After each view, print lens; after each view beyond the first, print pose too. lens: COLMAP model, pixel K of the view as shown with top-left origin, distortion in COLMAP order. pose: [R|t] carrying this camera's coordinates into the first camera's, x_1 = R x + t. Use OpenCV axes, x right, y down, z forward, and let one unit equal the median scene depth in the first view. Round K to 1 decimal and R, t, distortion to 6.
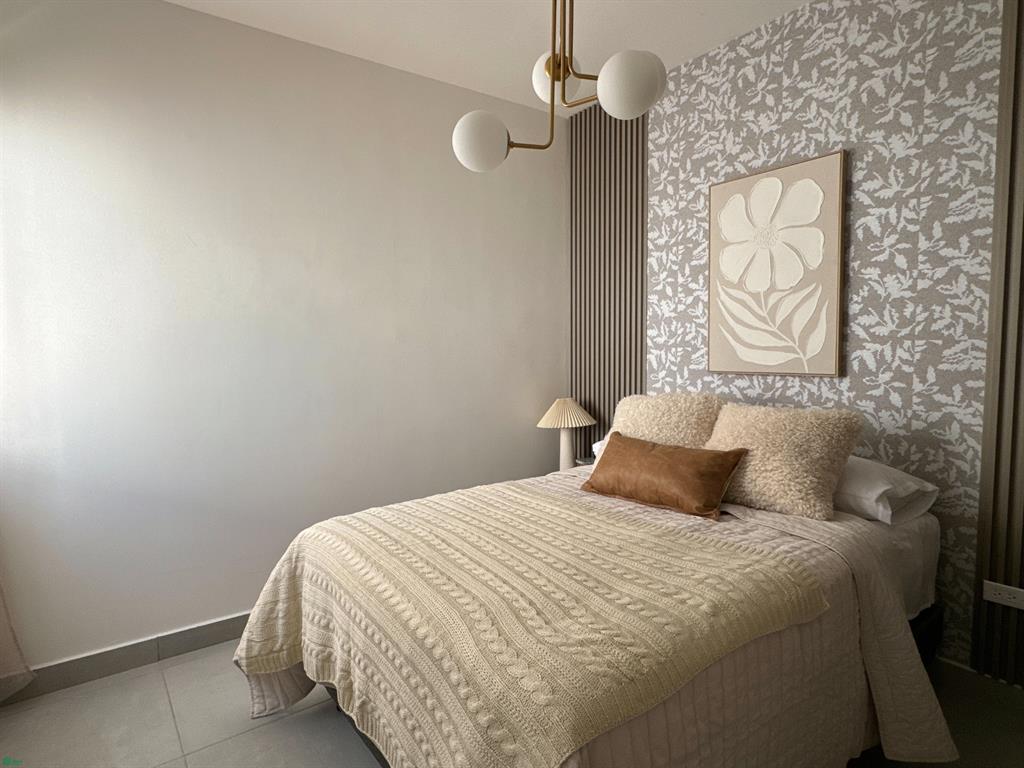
lens RADIAL K [[561.2, 0, 510.6], [0, 561.2, 384.6], [0, 0, 1]] dist [-0.004161, -0.001097]
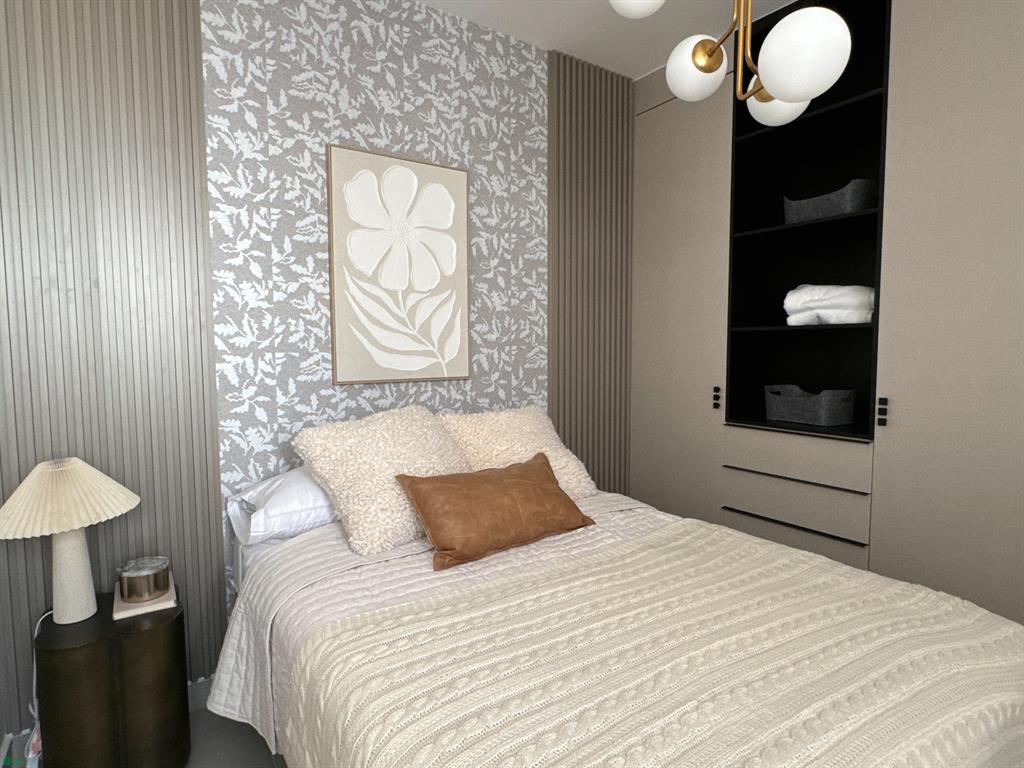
lens RADIAL K [[667.6, 0, 511.3], [0, 667.6, 419.9], [0, 0, 1]] dist [0.006366, 0.000487]
pose [[-0.022198, -0.077732, 0.996727, -0.610839], [0.084685, 0.993244, 0.079346, -0.025244], [-0.996161, 0.086169, -0.015465, 0.794777]]
